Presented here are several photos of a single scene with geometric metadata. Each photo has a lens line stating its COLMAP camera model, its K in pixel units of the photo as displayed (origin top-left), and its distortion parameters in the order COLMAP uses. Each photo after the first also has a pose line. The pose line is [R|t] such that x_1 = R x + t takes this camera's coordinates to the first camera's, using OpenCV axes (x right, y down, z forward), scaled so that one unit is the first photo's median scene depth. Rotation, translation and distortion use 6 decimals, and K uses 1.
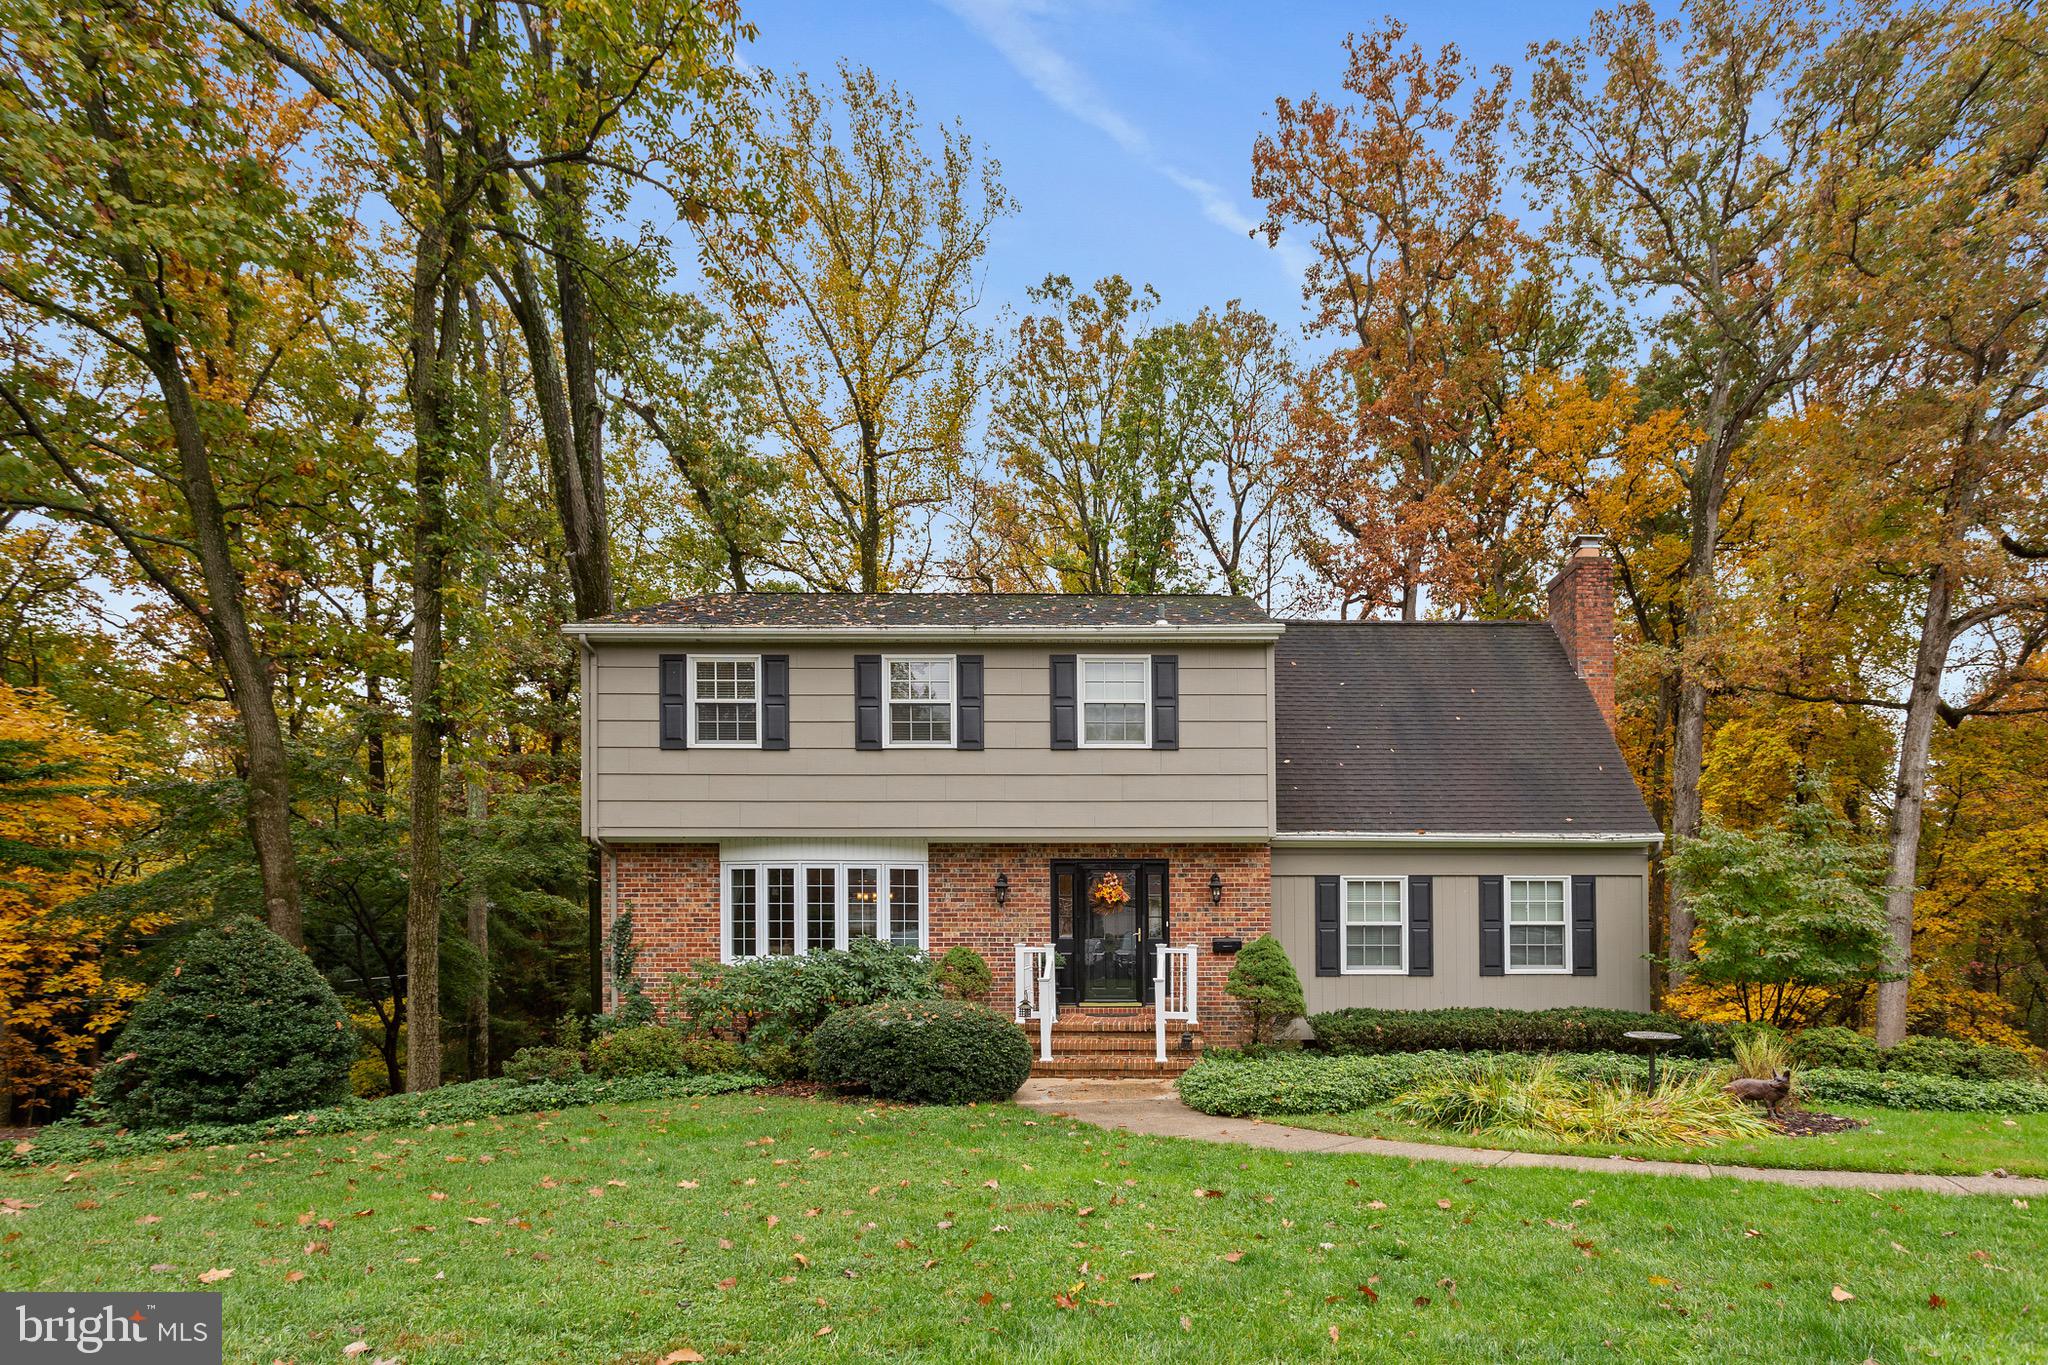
lens RADIAL K [[1009.0, 0, 1024.0], [0, 1009.0, 682.5], [0, 0, 1]] dist [-0.003208, 0.000937]
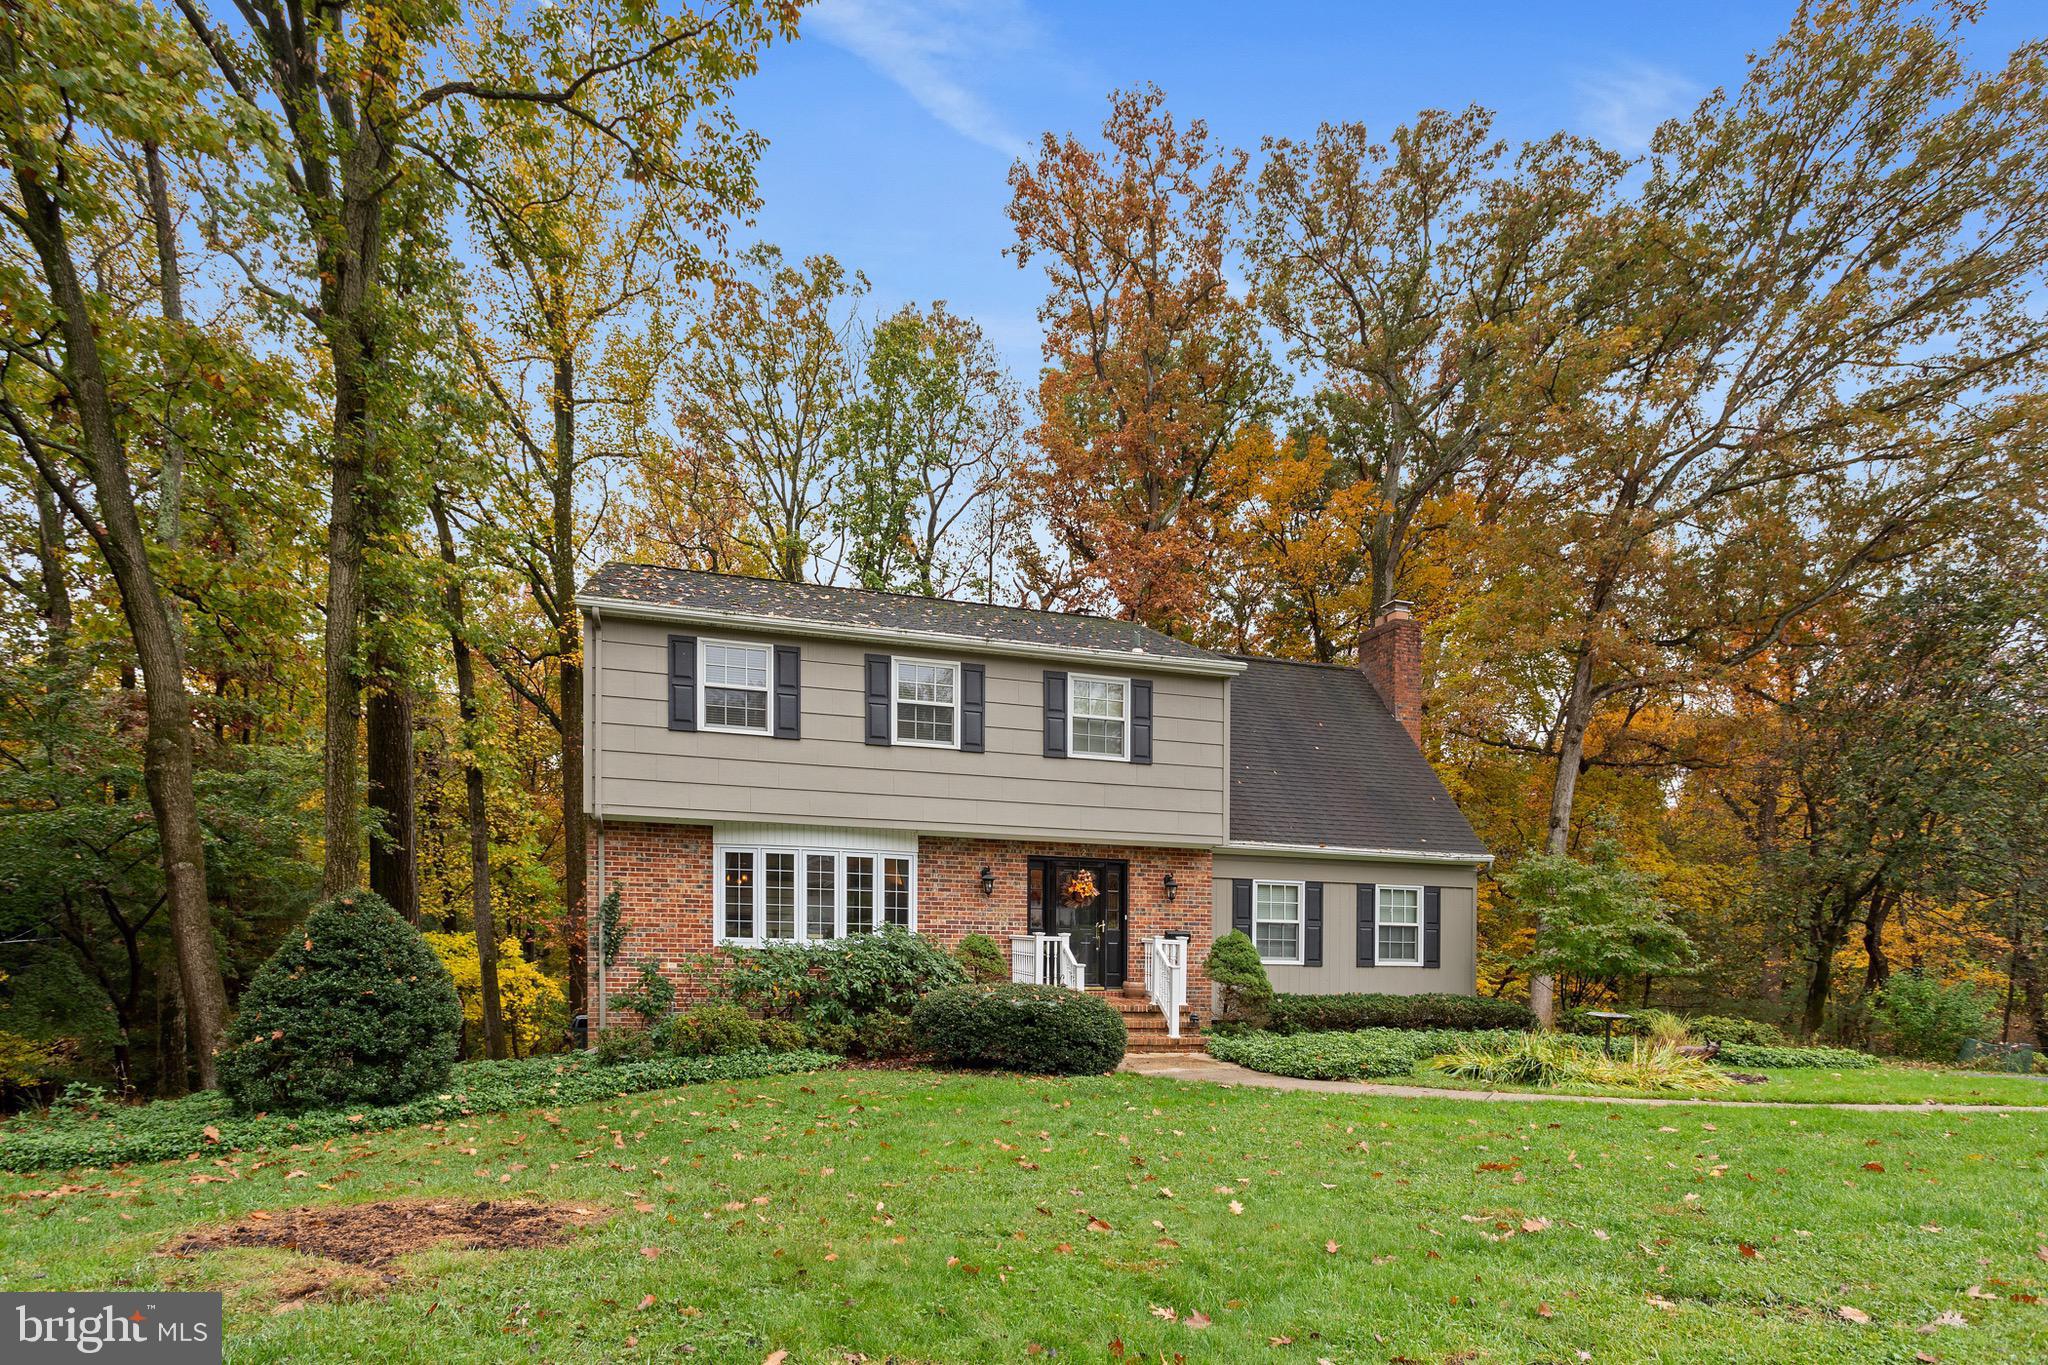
lens RADIAL K [[971.9, 0, 1027.9], [0, 971.9, 686.9], [0, 0, 1]] dist [-0.003754, -0.001158]
pose [[0.963972, 0.086102, 0.251685, -0.261623], [-0.088116, 0.996105, -0.003277, -0.004293], [-0.250987, -0.019018, 0.967804, -0.020037]]
